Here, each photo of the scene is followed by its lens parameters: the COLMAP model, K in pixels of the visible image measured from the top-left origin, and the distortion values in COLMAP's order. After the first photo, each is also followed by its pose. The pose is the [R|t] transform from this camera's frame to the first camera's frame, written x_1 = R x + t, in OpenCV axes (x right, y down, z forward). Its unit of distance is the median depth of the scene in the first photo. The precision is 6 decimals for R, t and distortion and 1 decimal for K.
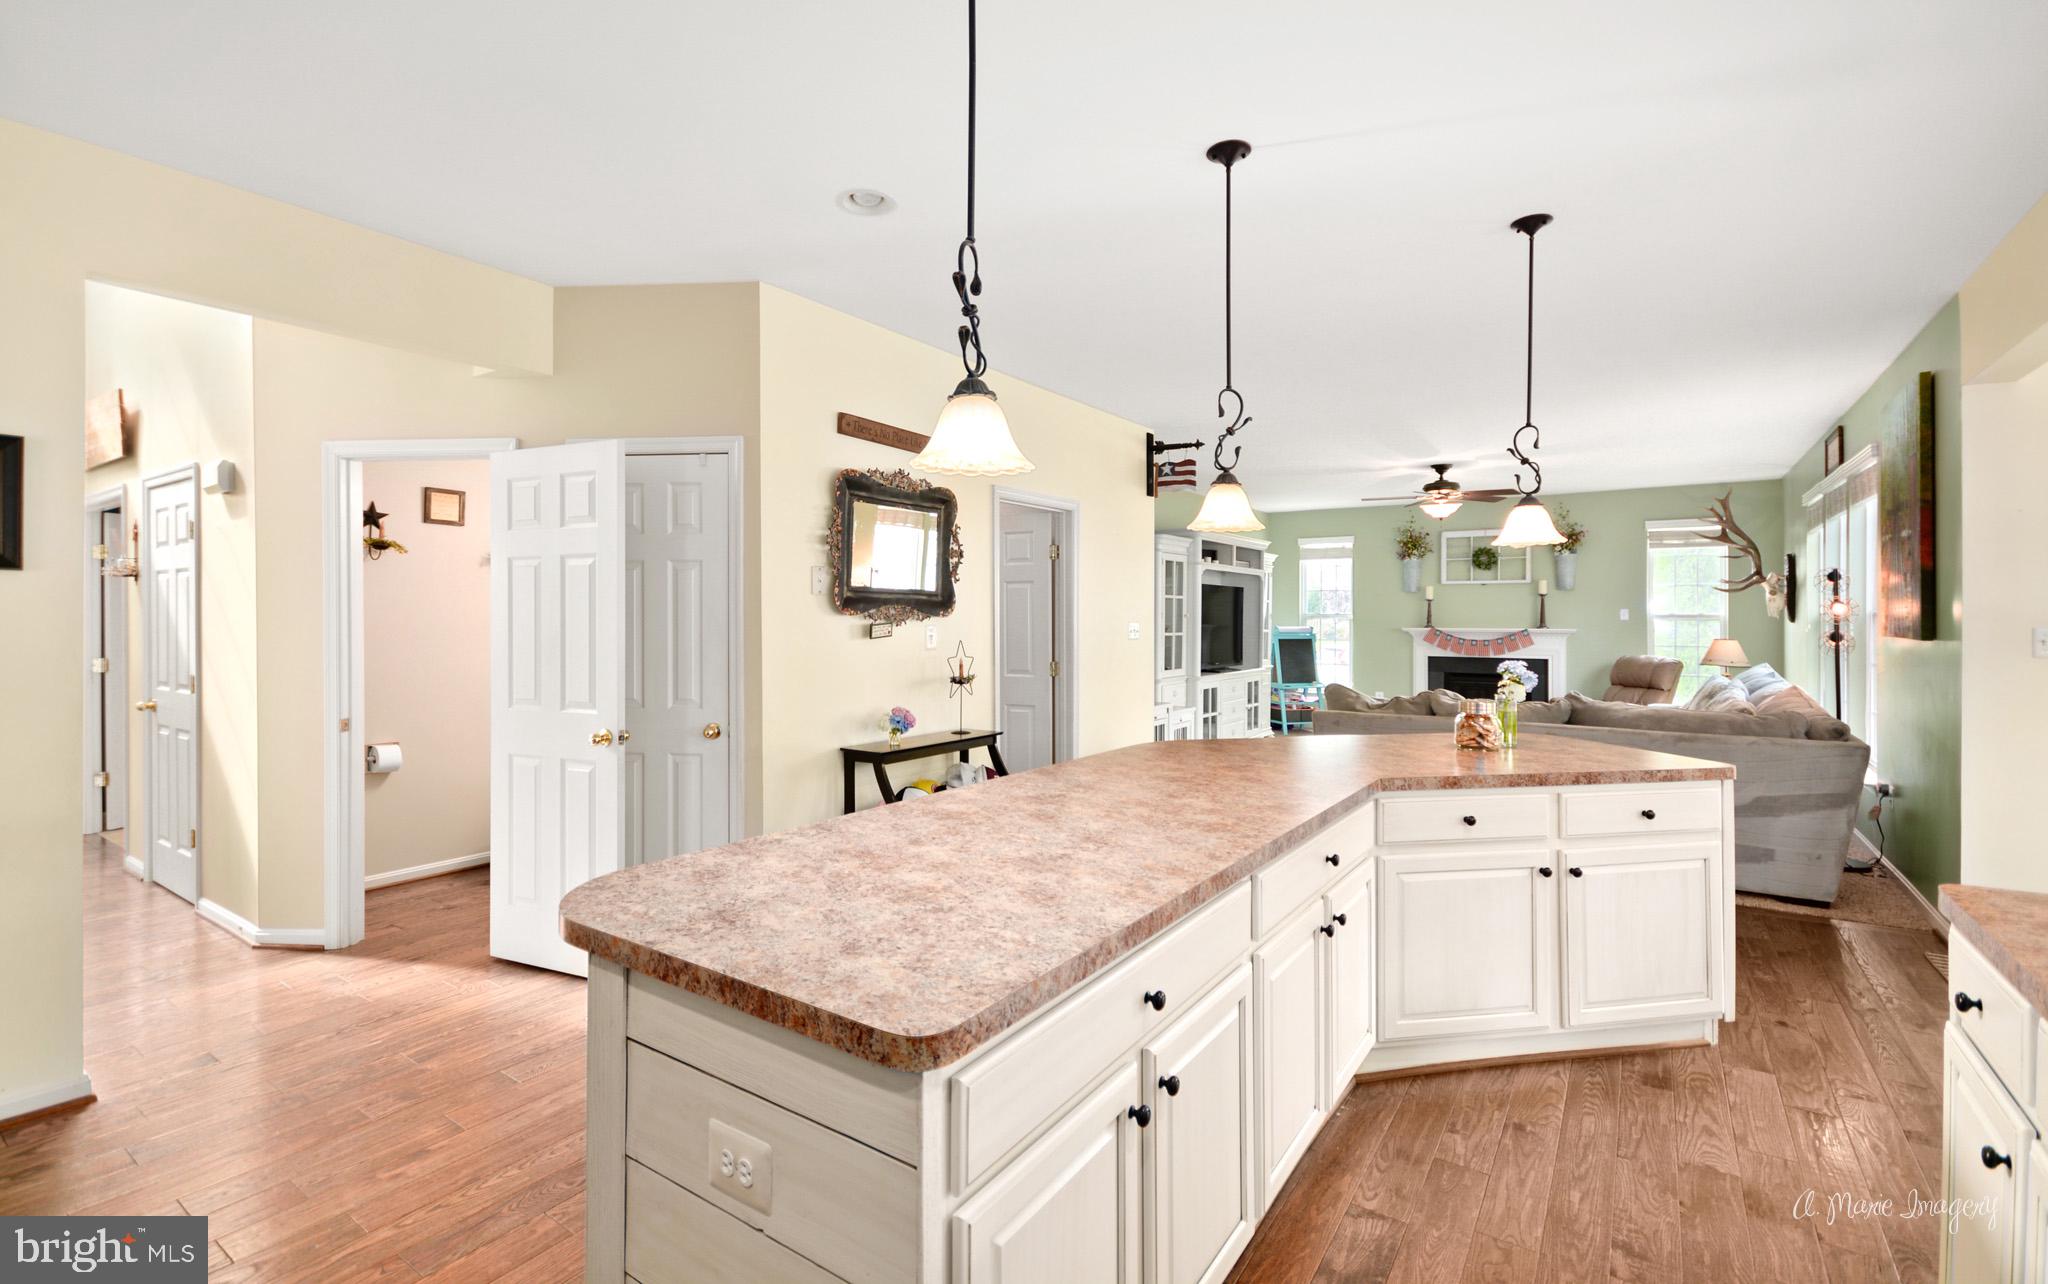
lens RADIAL K [[897.8, 0, 1030.0], [0, 897.8, 610.1], [0, 0, 1]] dist [0.012552, -0.004780]
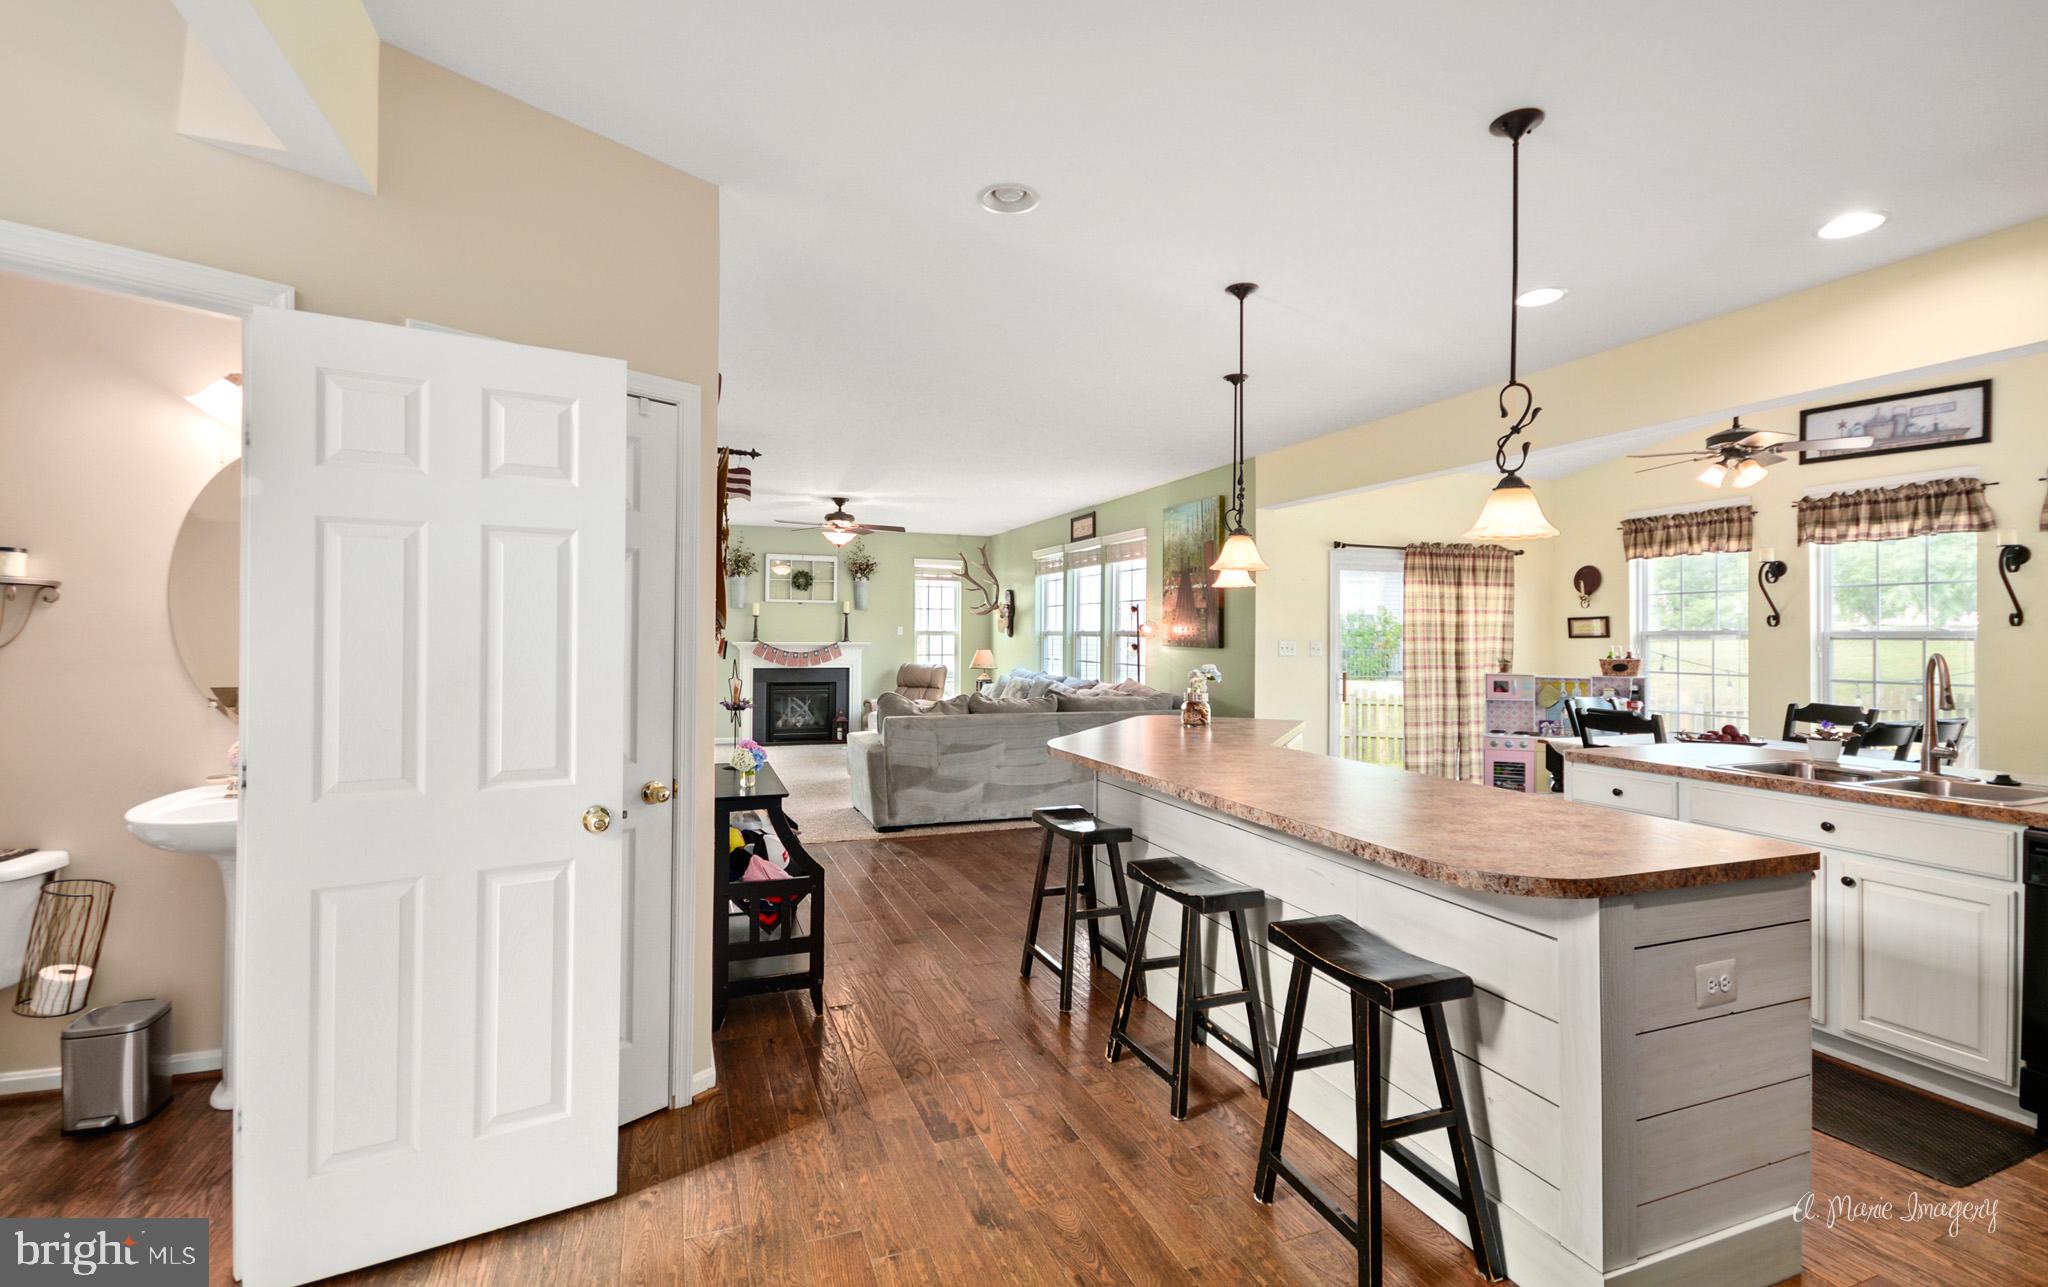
lens RADIAL K [[897.8, 0, 1010.9], [0, 897.8, 628.4], [0, 0, 1]] dist [0.012552, -0.004780]
pose [[0.583525, 0.008863, 0.812047, -0.417858], [-0.013364, 0.999910, -0.001311, 0.001828], [-0.811985, -0.010087, 0.583591, 0.194208]]
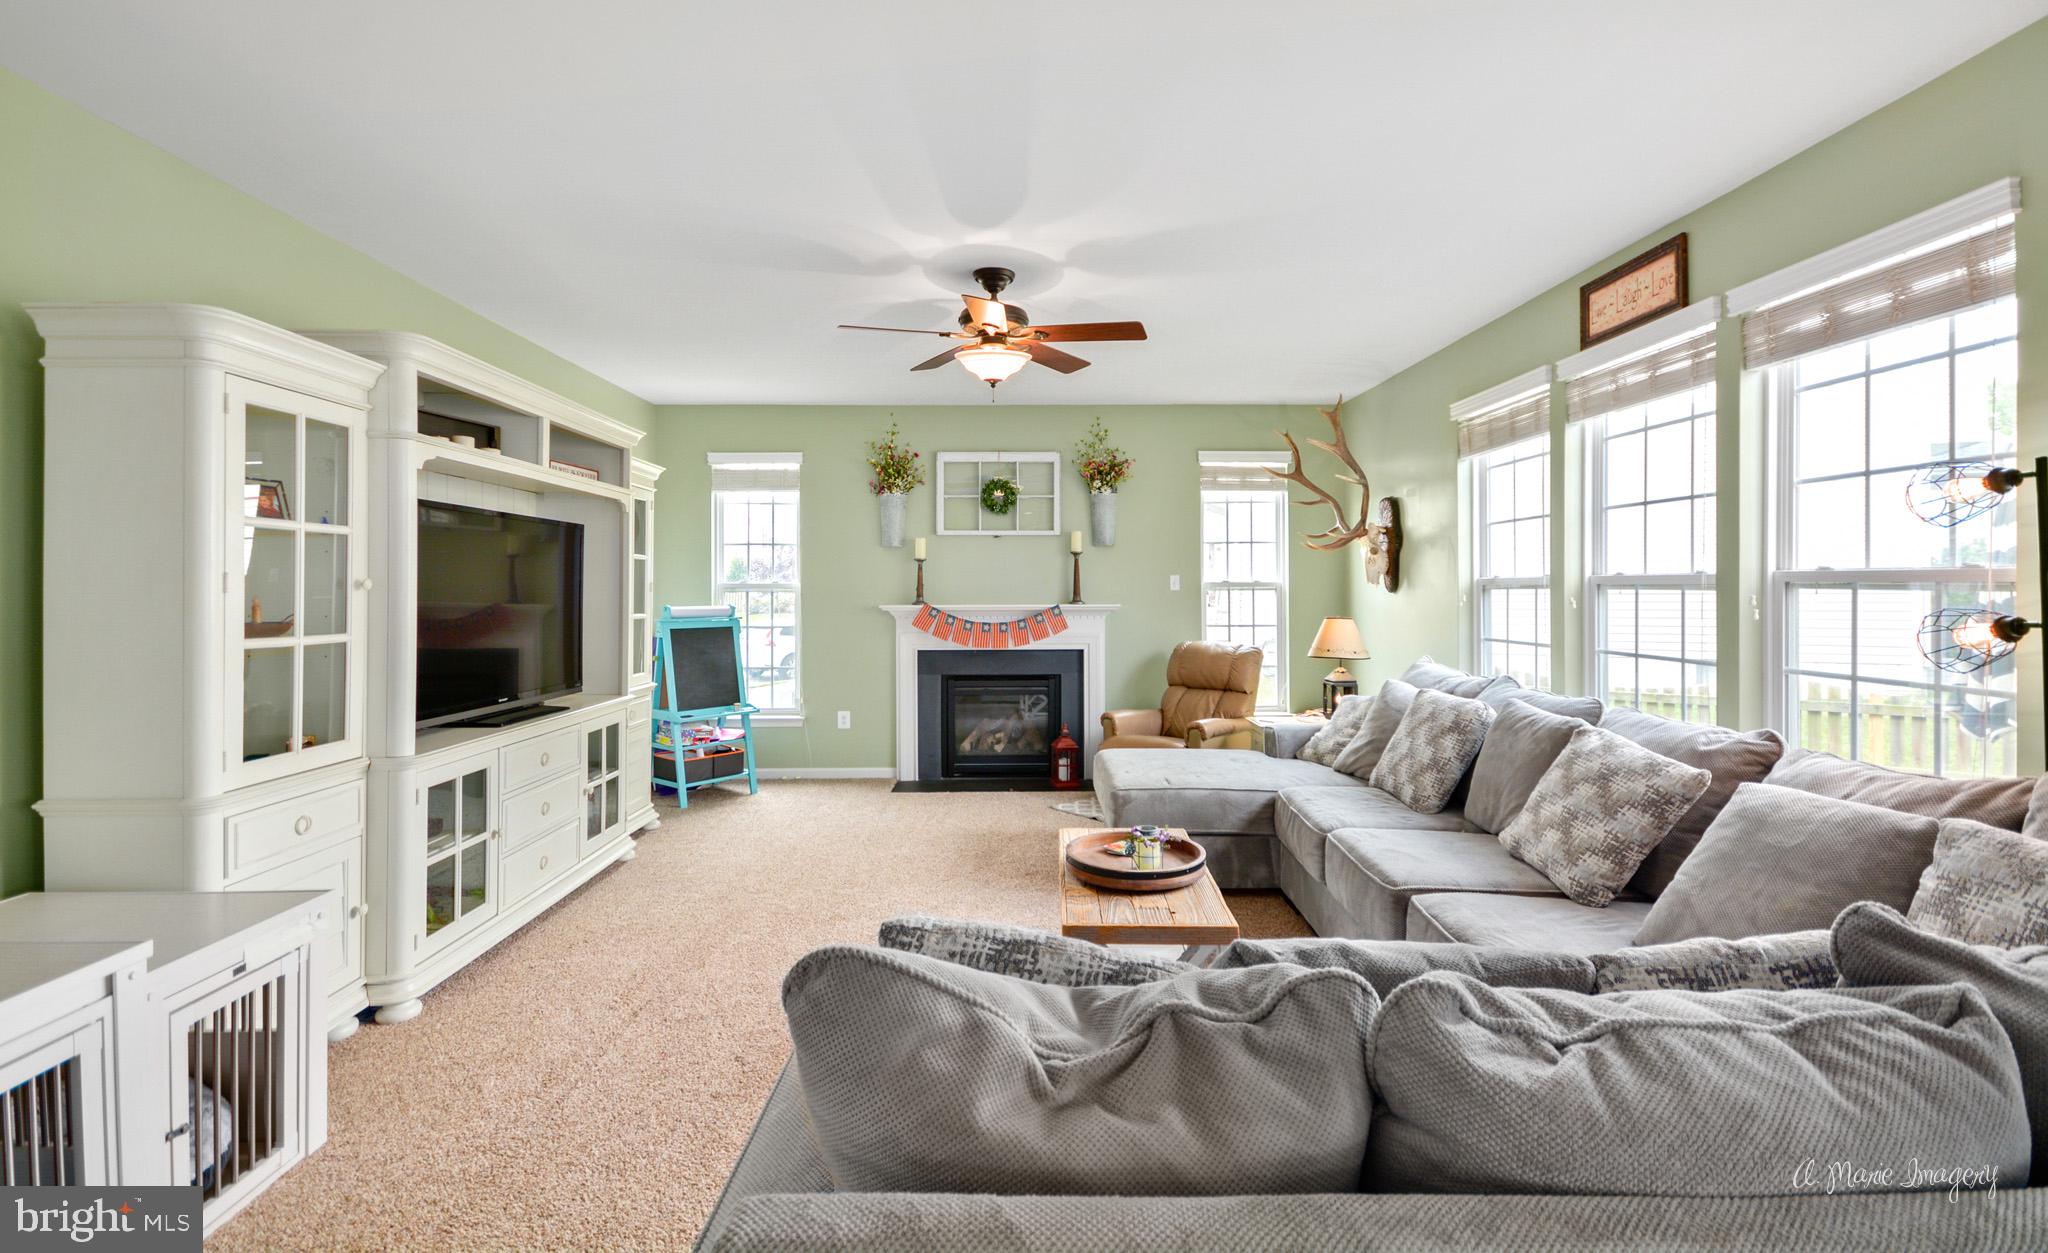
lens RADIAL K [[908.8, 0, 1038.1], [0, 908.8, 593.7], [0, 0, 1]] dist [-0.003124, 0.000506]
pose [[0.810593, -0.007199, 0.585566, 0.229443], [-0.000349, 0.999918, 0.012776, 0.006534], [-0.585610, -0.010560, 0.810524, 0.719211]]
